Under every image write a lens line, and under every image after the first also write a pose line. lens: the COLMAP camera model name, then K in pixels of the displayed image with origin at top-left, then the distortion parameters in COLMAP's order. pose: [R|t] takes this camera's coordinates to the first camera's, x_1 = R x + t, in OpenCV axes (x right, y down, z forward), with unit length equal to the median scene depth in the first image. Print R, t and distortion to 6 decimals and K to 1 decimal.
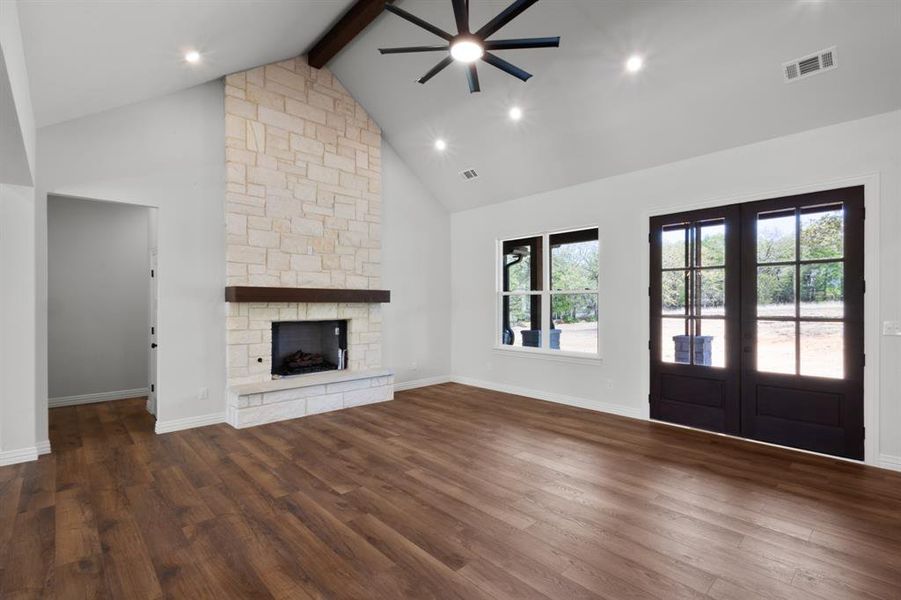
lens RADIAL K [[420.1, 0, 453.8], [0, 420.1, 305.6], [0, 0, 1]] dist [0.007841, -0.000015]
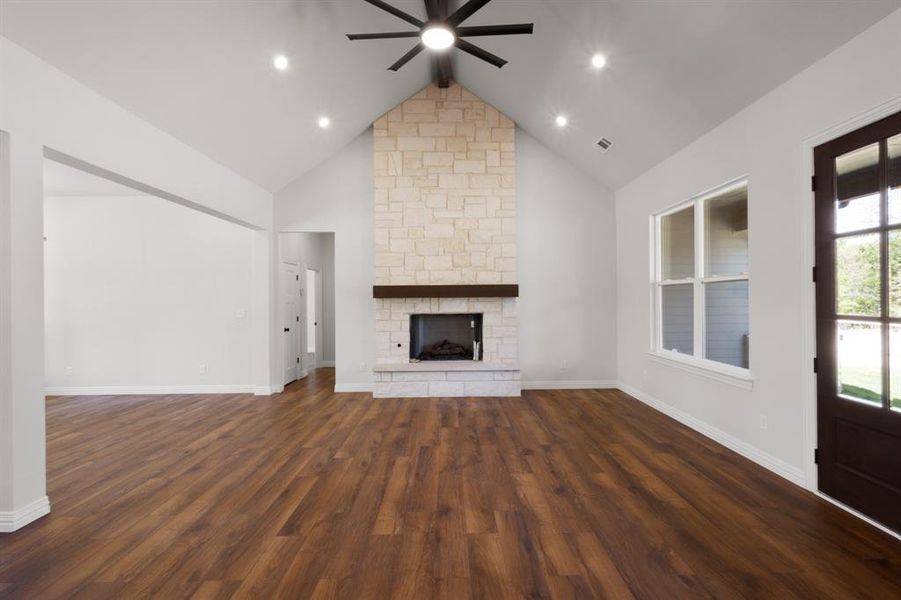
lens RADIAL K [[420.1, 0, 448.8], [0, 420.1, 297.5], [0, 0, 1]] dist [0.007841, -0.000015]
pose [[0.726821, -0.009678, -0.686758, 0.477683], [0.006650, 0.999953, -0.007054, 0.000672], [0.686794, 0.000560, 0.726852, 0.210633]]
